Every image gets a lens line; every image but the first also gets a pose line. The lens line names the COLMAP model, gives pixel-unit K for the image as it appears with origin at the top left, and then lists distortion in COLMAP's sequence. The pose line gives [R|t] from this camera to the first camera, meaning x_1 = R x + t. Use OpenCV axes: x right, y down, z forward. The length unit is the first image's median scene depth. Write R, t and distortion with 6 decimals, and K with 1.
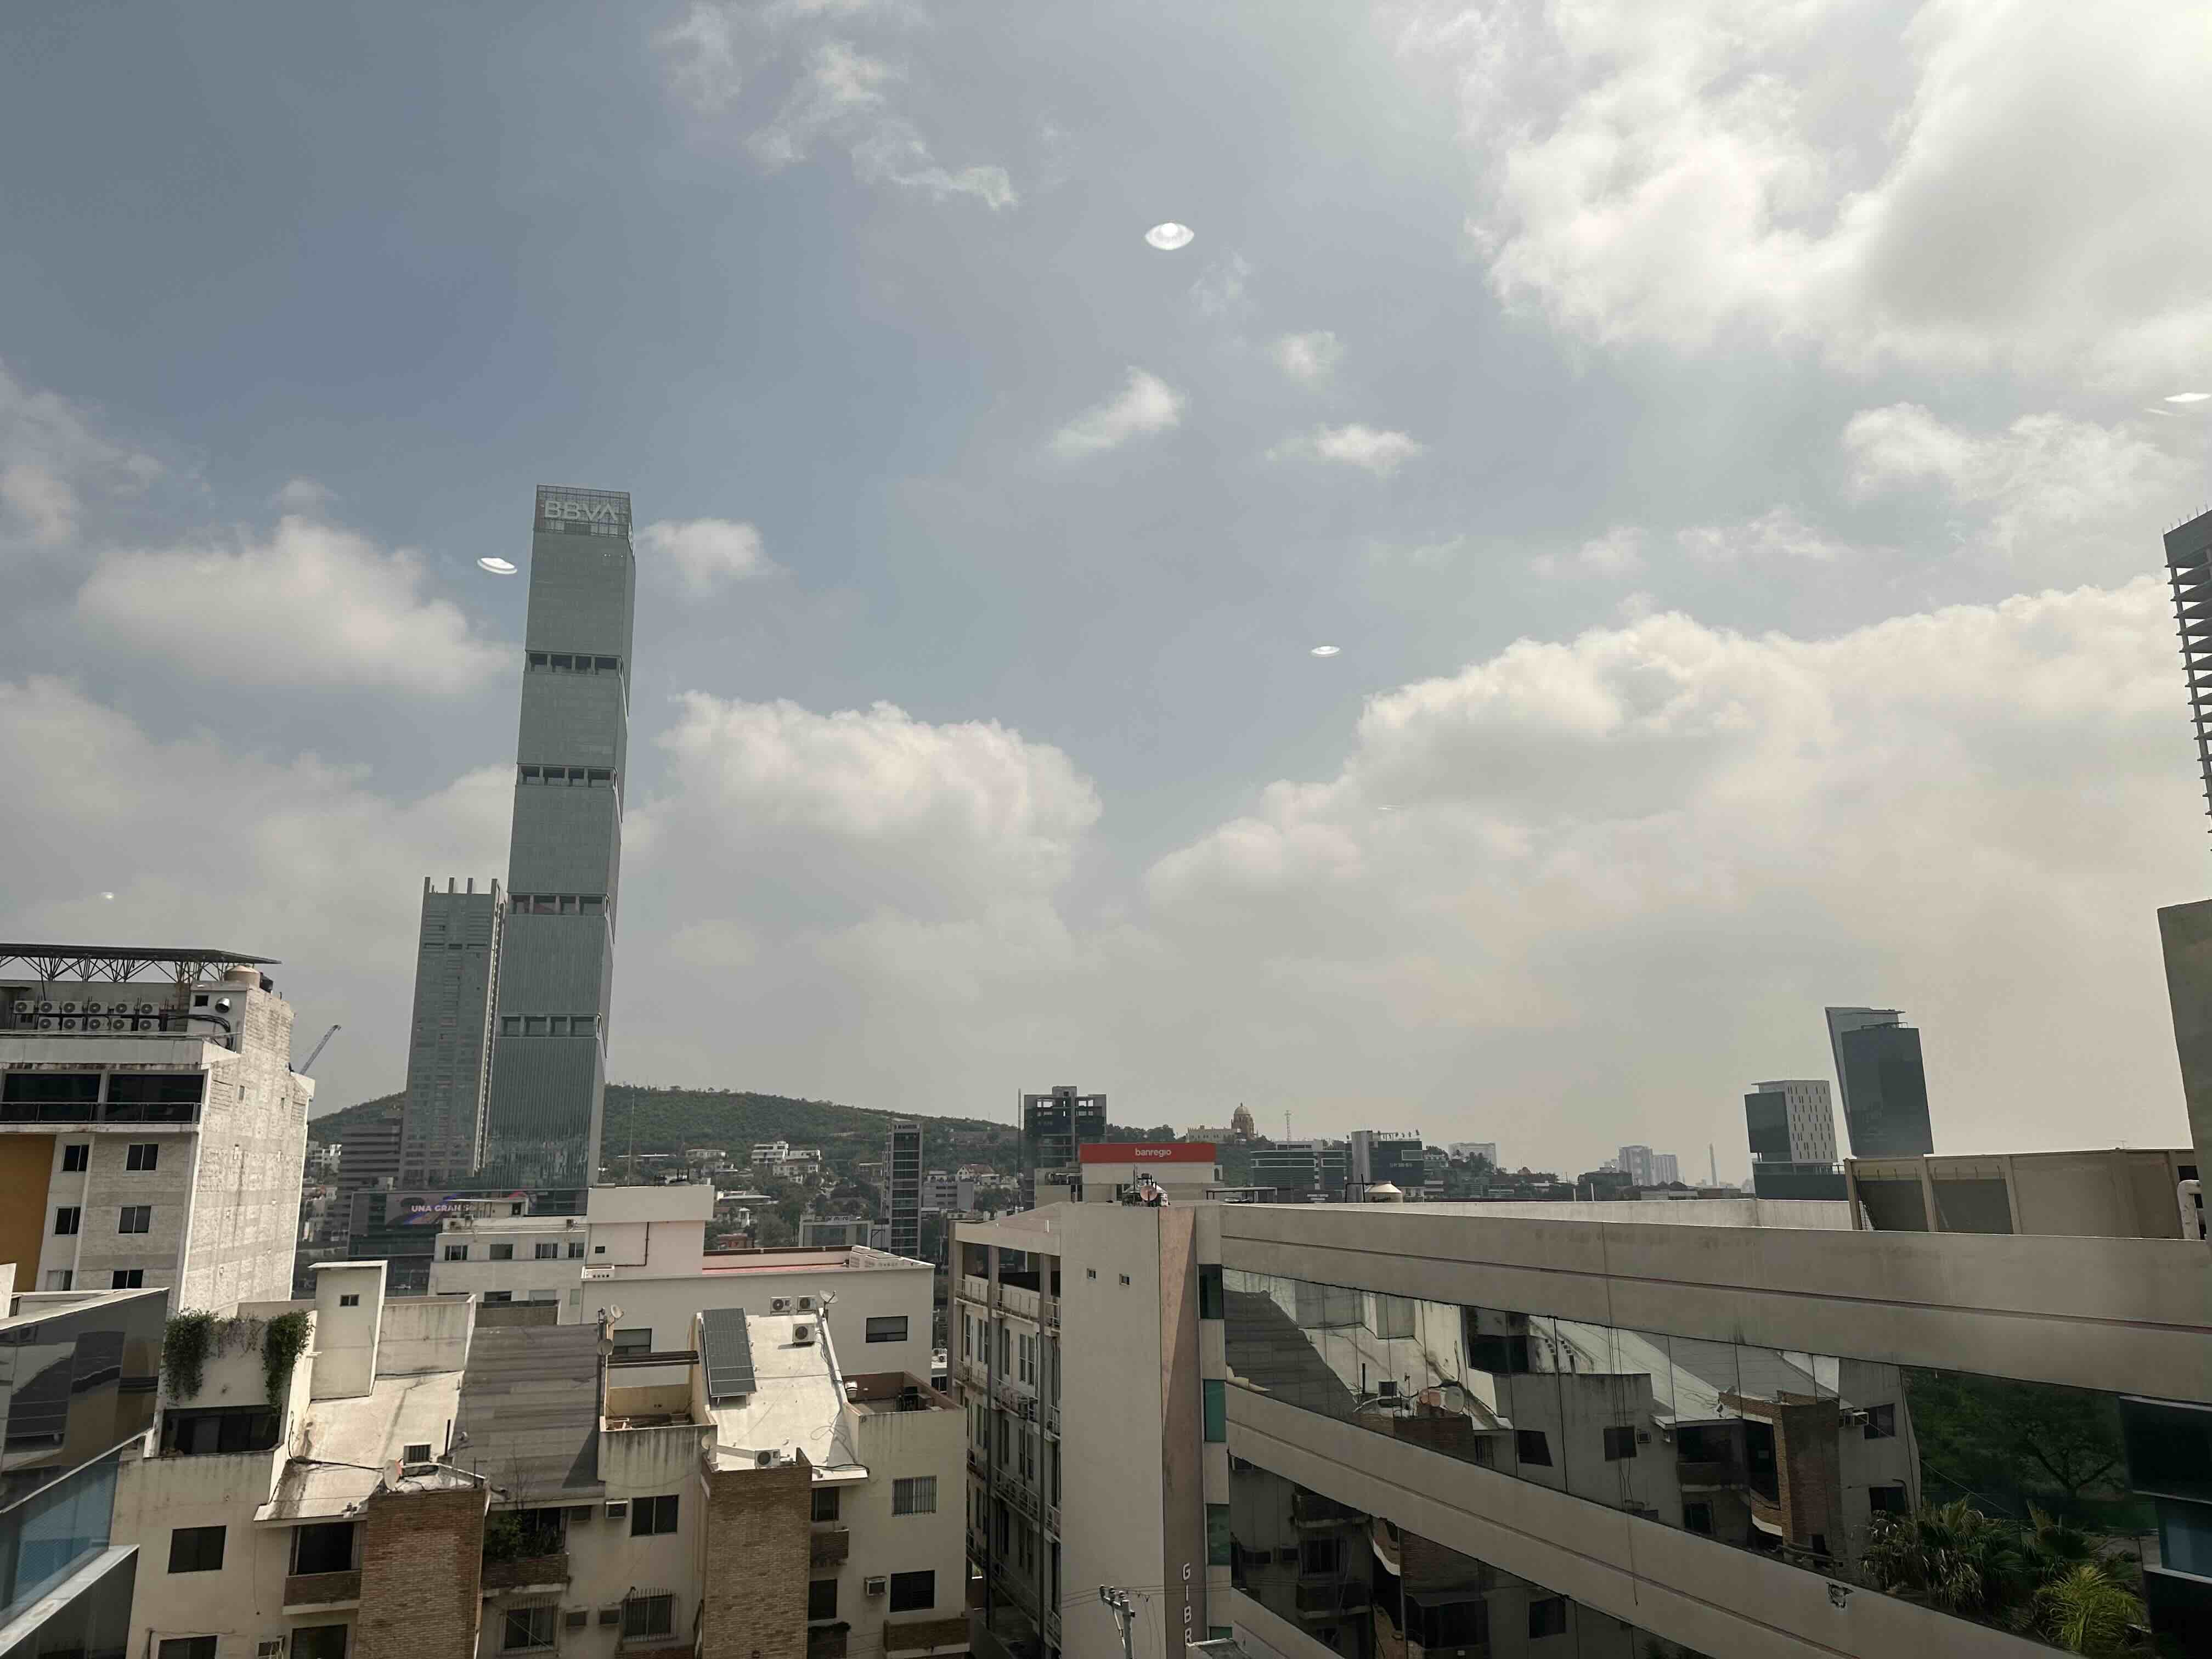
lens RADIAL K [[1542.5, 0, 1103.6], [0, 1542.5, 818.7], [0, 0, 1]] dist [0.048583, -0.049118]
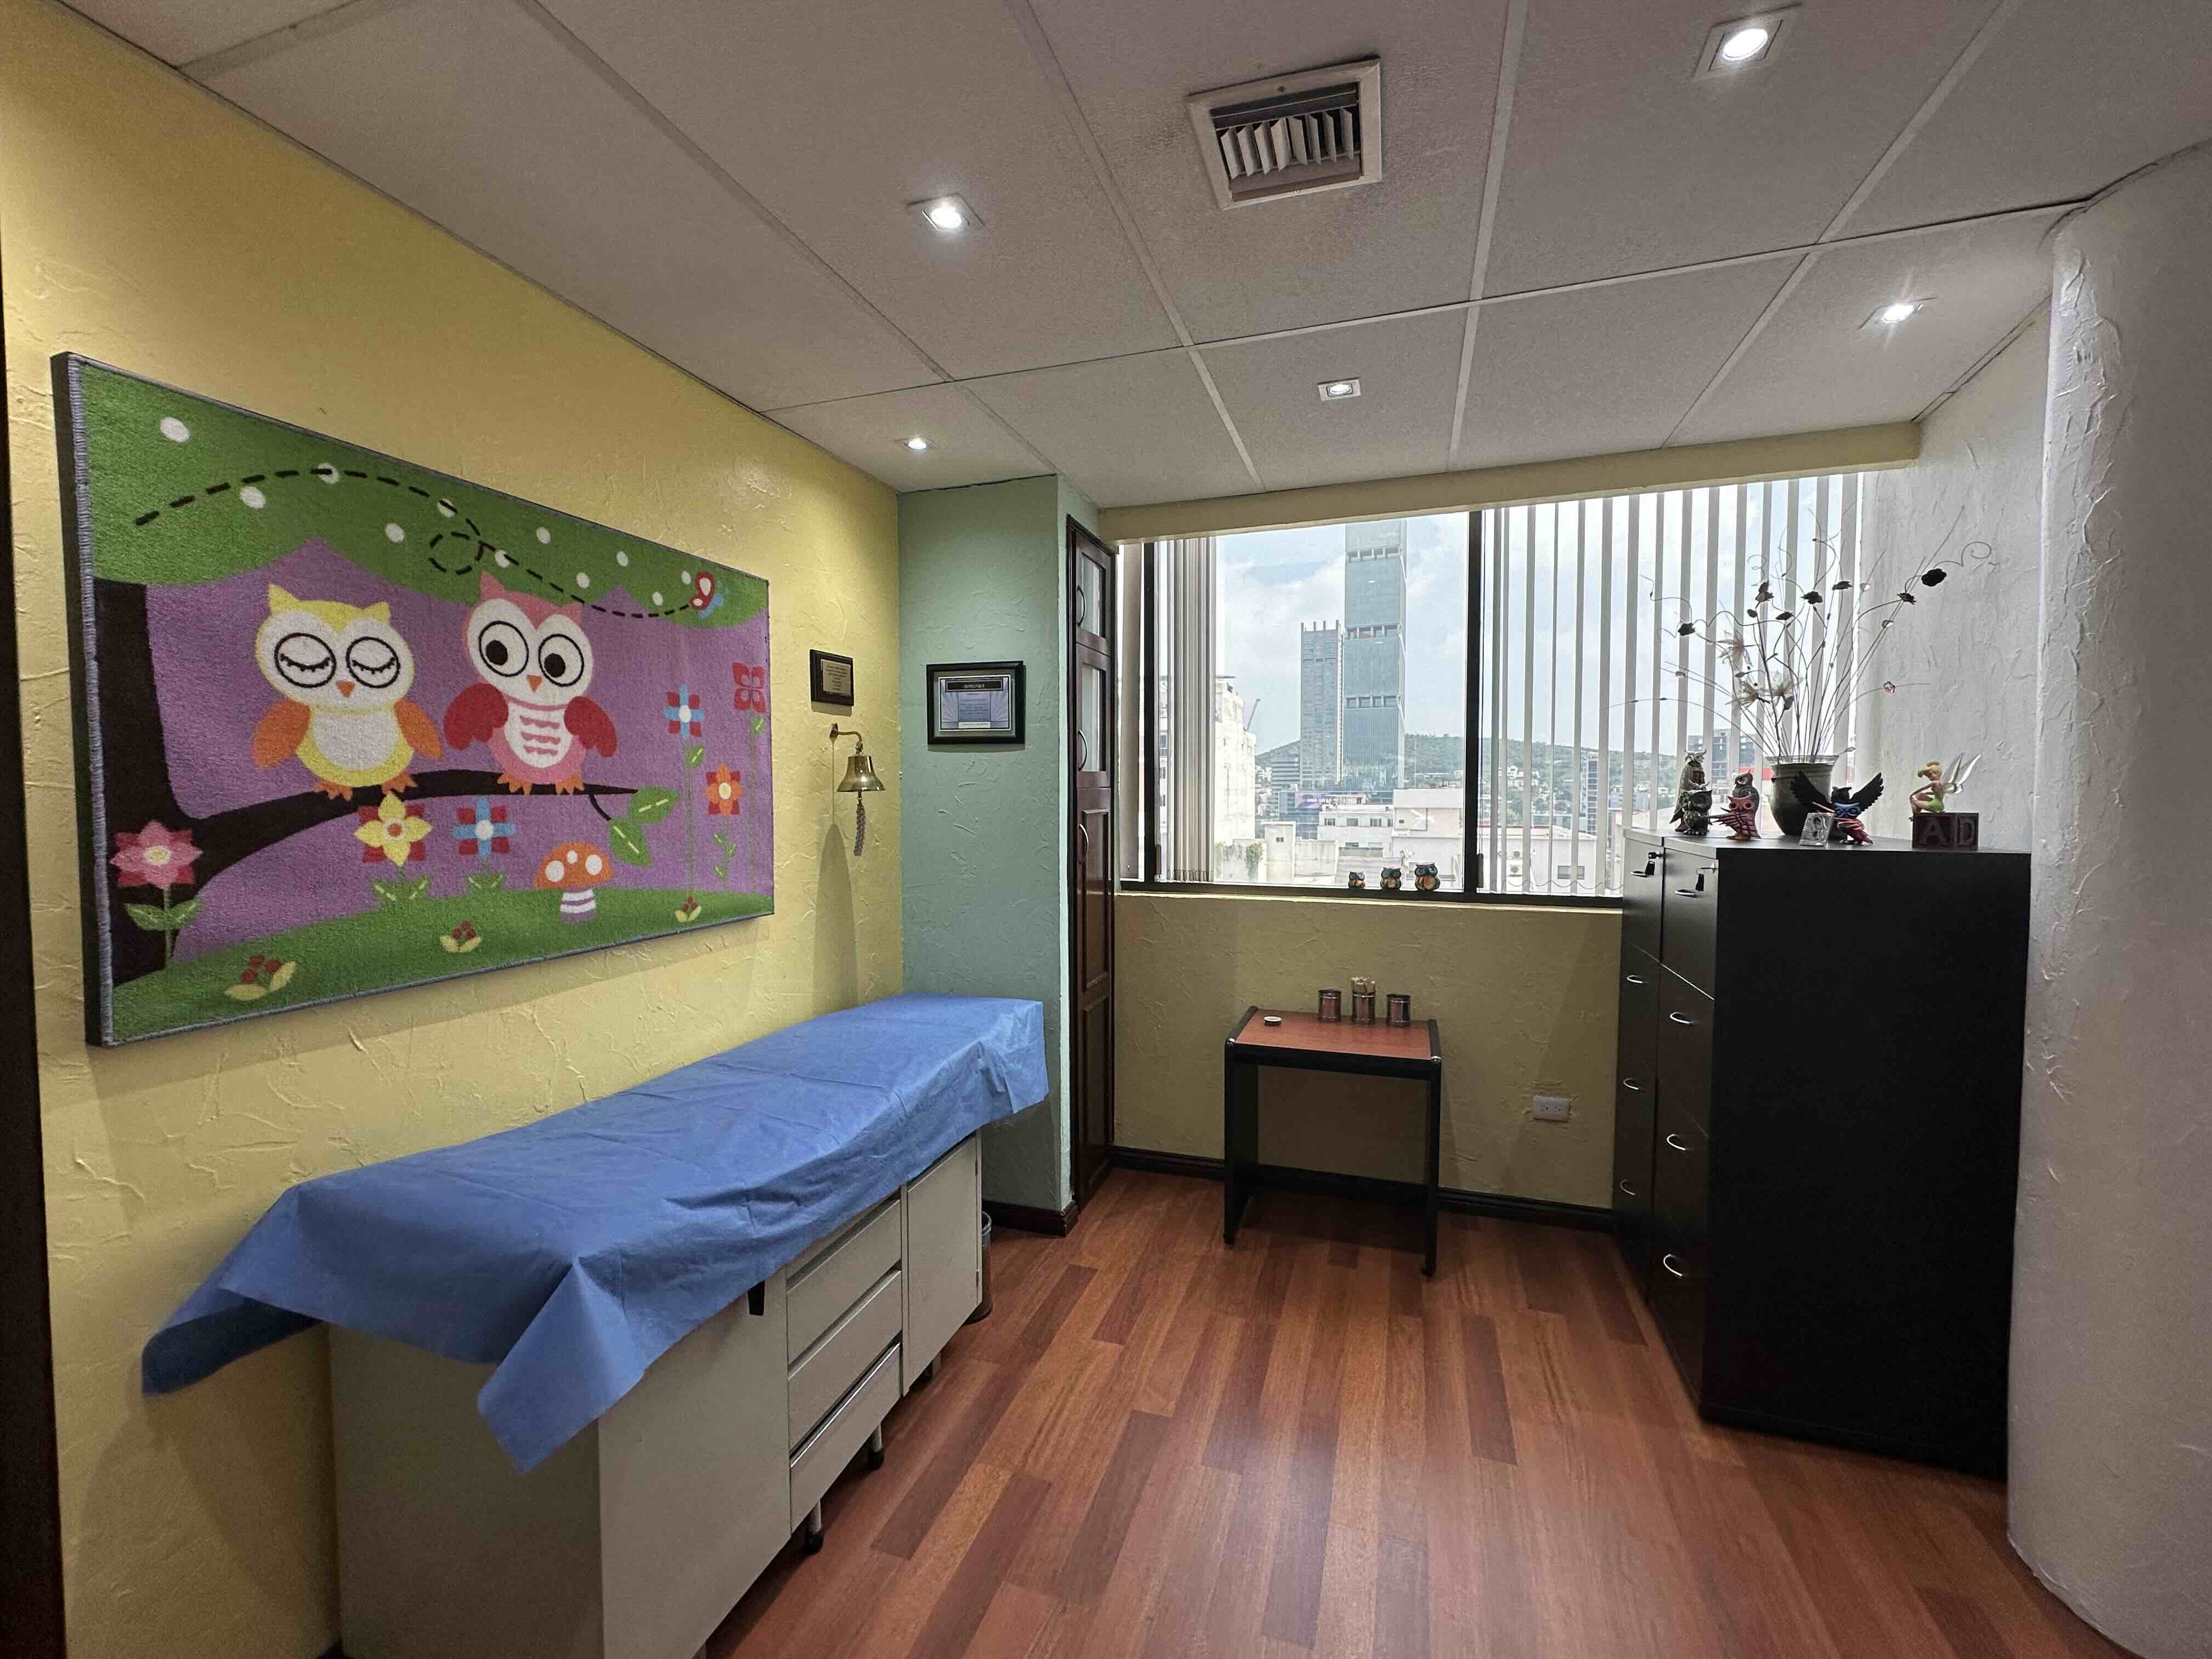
lens RADIAL K [[901.4, 0, 1094.9], [0, 901.4, 830.2], [0, 0, 1]] dist [-0.003727, -0.000042]
pose [[0.802459, 0.038523, -0.595462, 0.013702], [0.125304, 0.964784, 0.231278, -0.004699], [0.583402, -0.260206, 0.769373, -0.026682]]
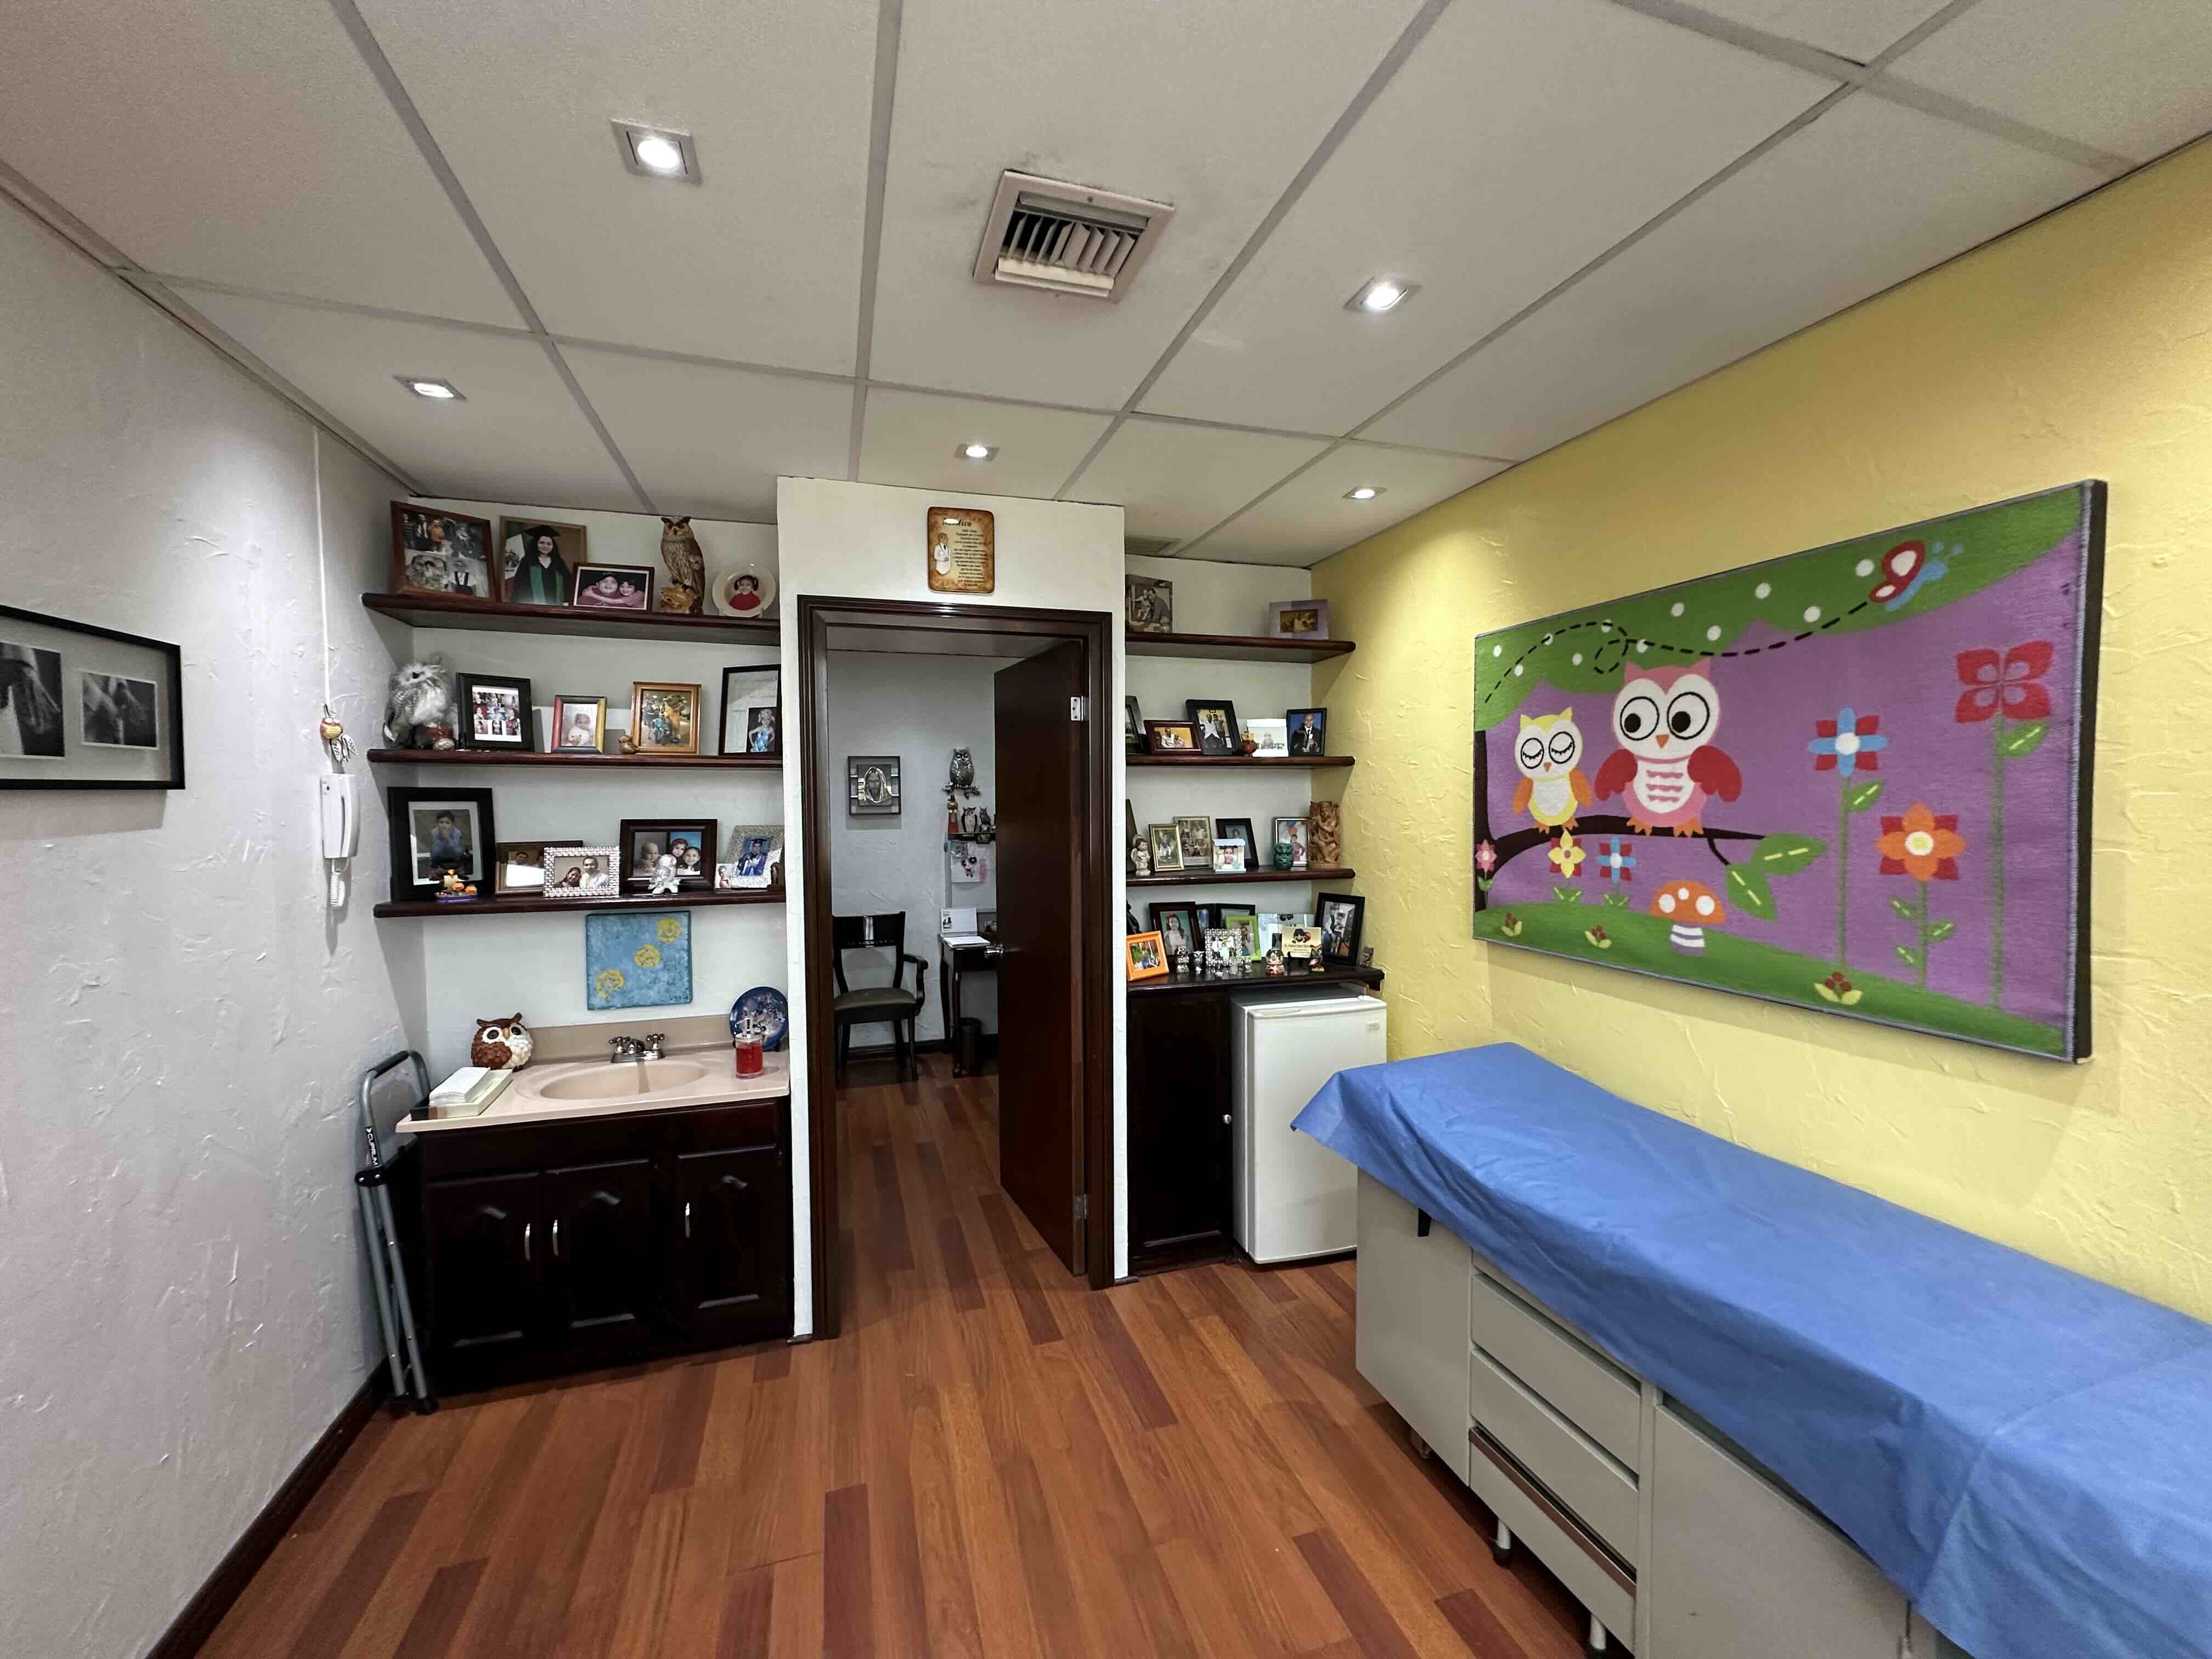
lens RADIAL K [[901.4, 0, 1093.0], [0, 901.4, 830.3], [0, 0, 1]] dist [-0.003727, -0.000042]
pose [[-0.999500, 0.018435, 0.025699, -1.667996], [0.013240, 0.981816, -0.189371, 1.395215], [-0.028723, -0.188936, -0.981569, 6.926349]]
